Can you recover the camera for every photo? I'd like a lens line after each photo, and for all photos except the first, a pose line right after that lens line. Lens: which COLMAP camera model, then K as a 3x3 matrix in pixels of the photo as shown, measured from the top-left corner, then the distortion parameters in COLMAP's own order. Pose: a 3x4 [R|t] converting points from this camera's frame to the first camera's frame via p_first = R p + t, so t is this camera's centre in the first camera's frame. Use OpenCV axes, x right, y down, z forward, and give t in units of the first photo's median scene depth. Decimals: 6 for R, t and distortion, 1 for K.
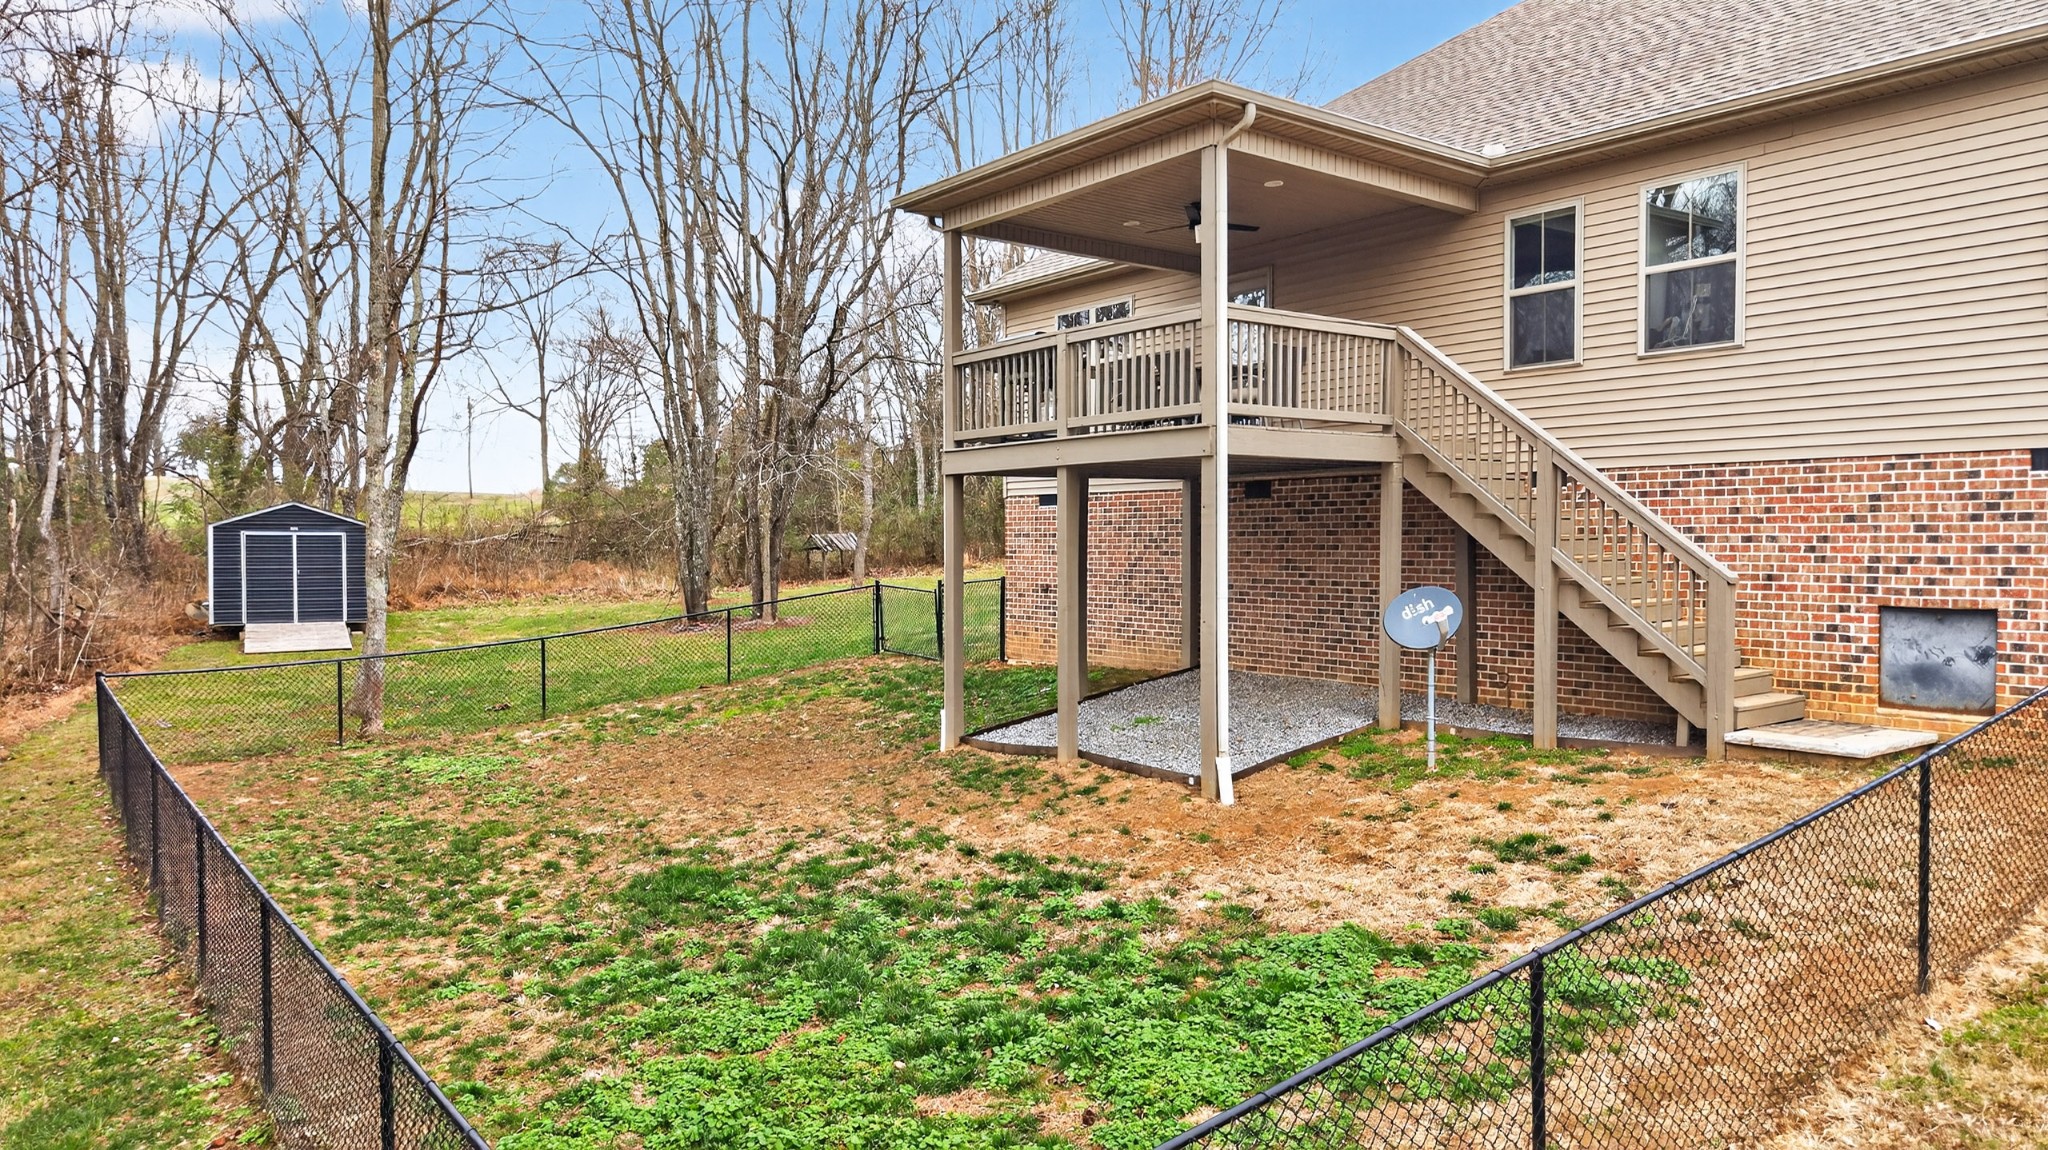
lens RADIAL K [[1367.5, 0, 1026.5], [0, 1367.5, 581.9], [0, 0, 1]] dist [0.031688, -0.045499]
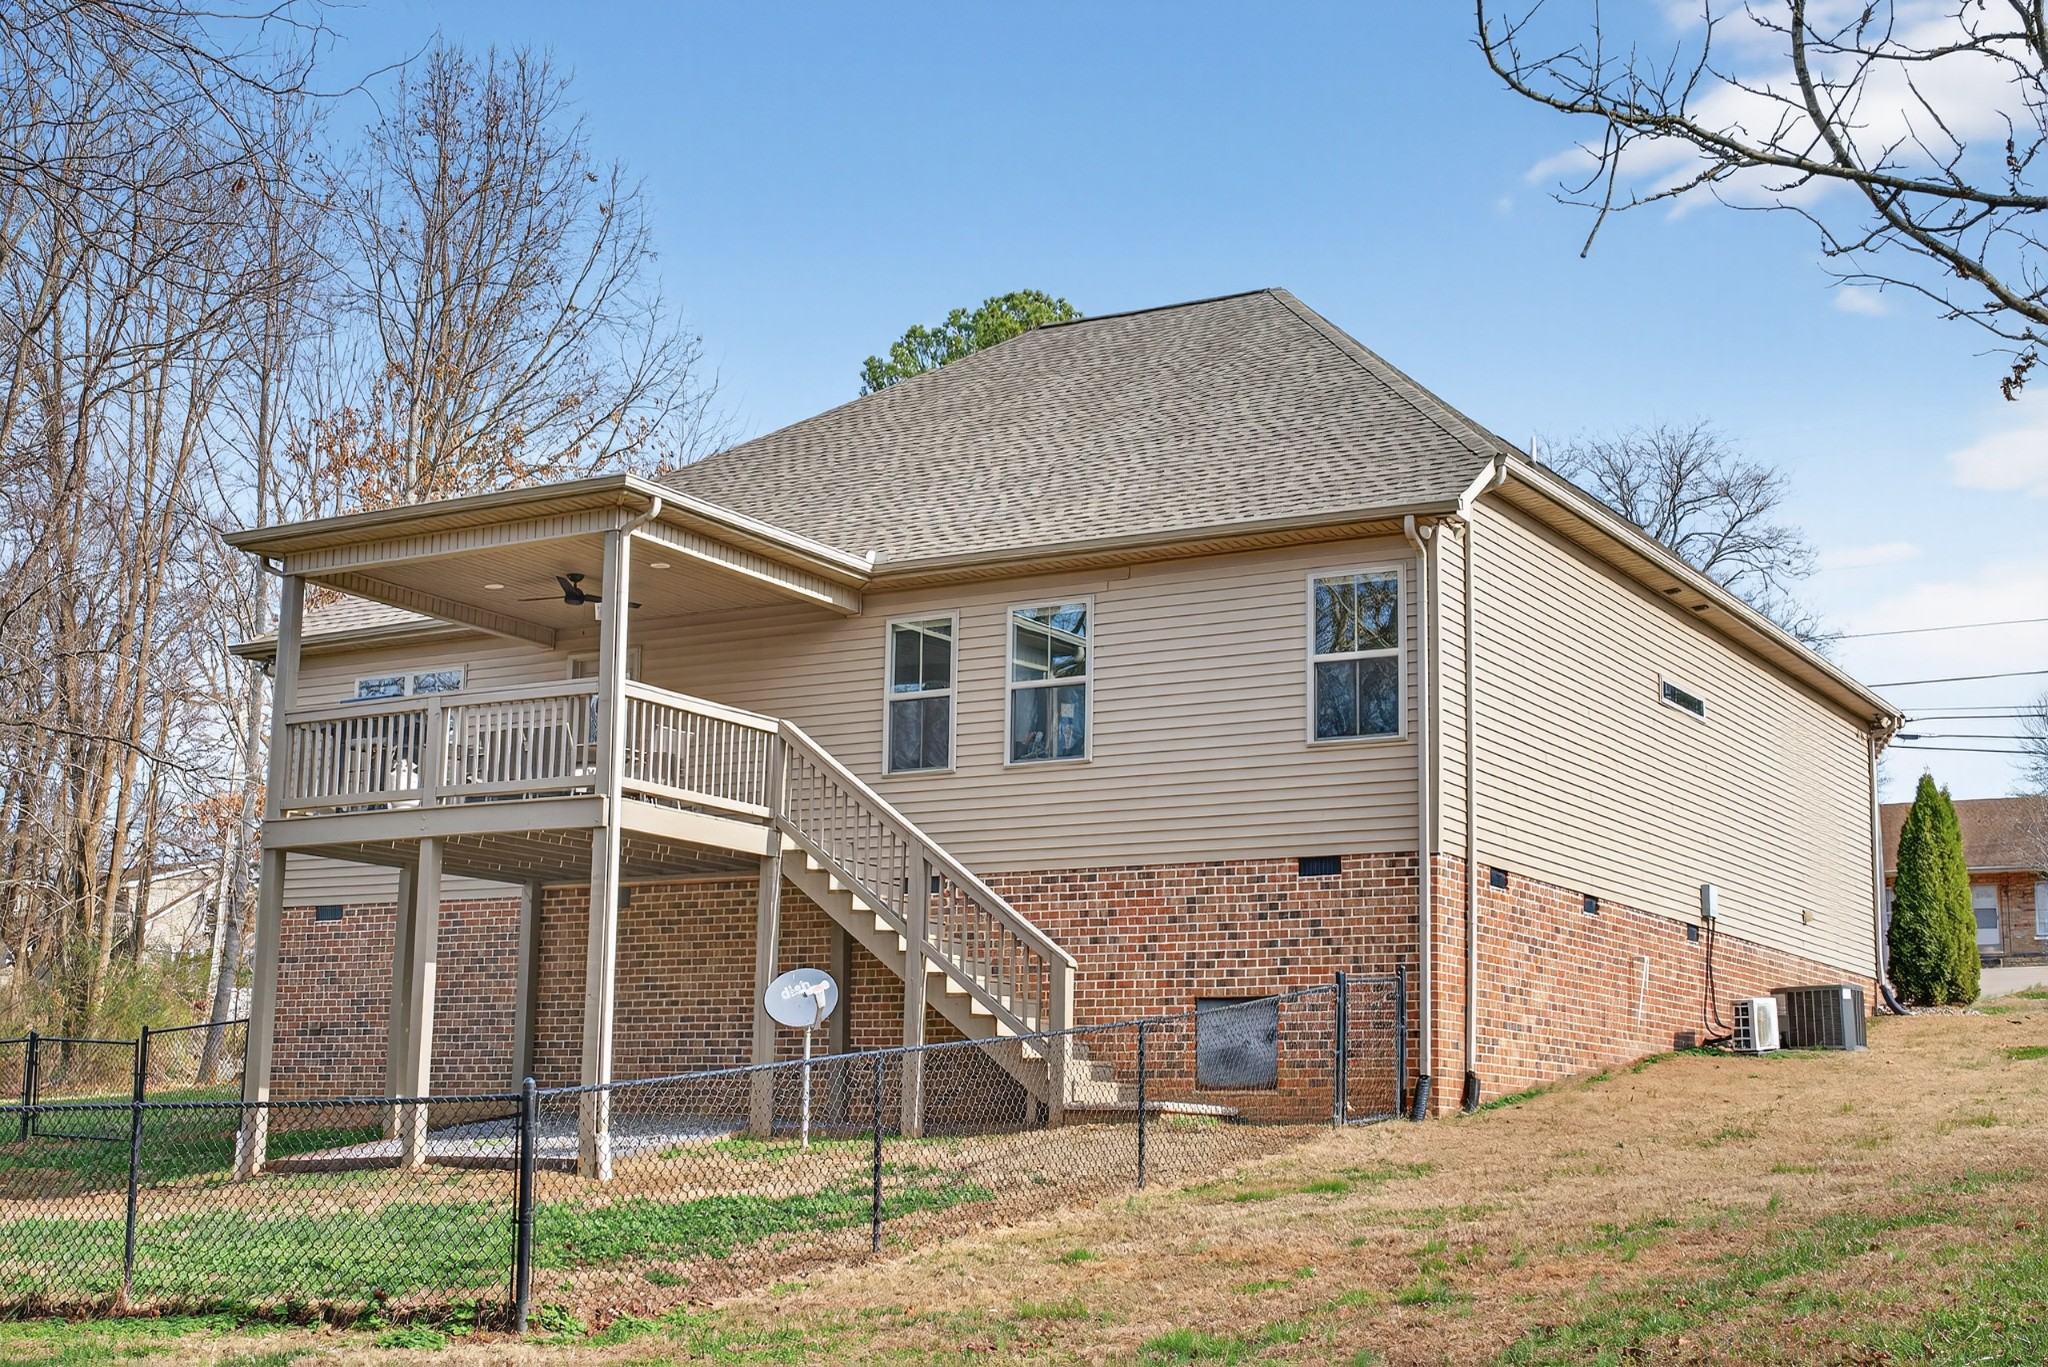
lens RADIAL K [[2713.5, 0, 1028.3], [0, 2713.5, 708.1], [0, 0, 1]] dist [-0.024135, 0.037278]
pose [[0.929054, 0.081939, 0.360757, -0.290277], [-0.008397, 0.979582, -0.200869, 0.211609], [-0.369850, 0.183588, 0.910772, -0.911291]]
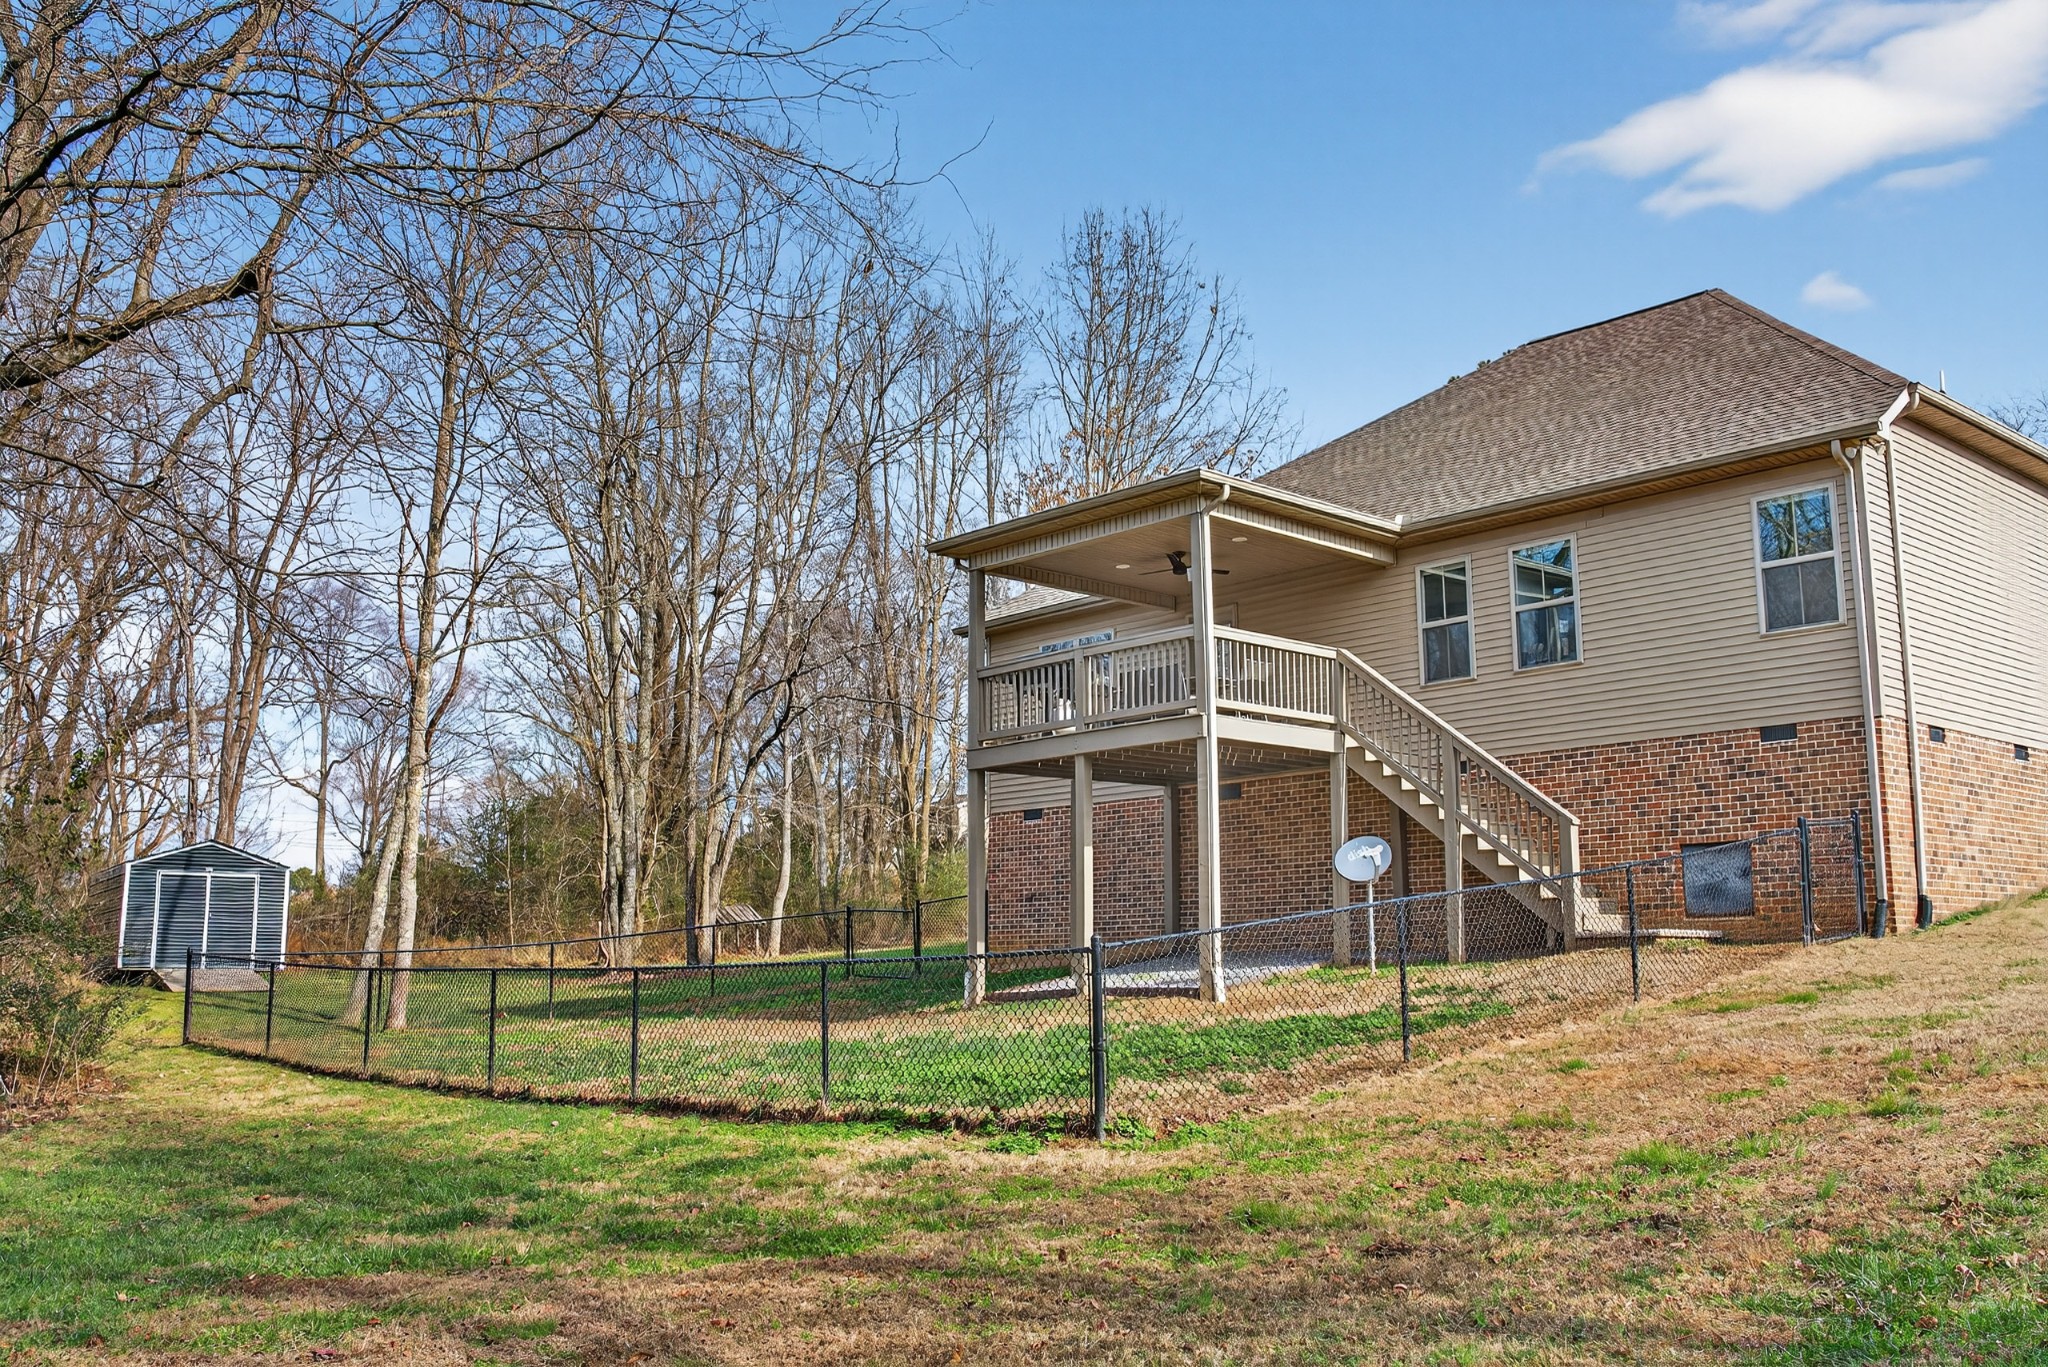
lens RADIAL K [[1828.2, 0, 1024.0], [0, 1828.2, 683.5], [0, 0, 1]] dist [-0.079867, 0.105654]
pose [[0.996927, 0.011177, 0.077529, -0.170466], [0.004008, 0.981193, -0.192989, 0.192039], [-0.078228, 0.192707, 0.978133, -0.709200]]
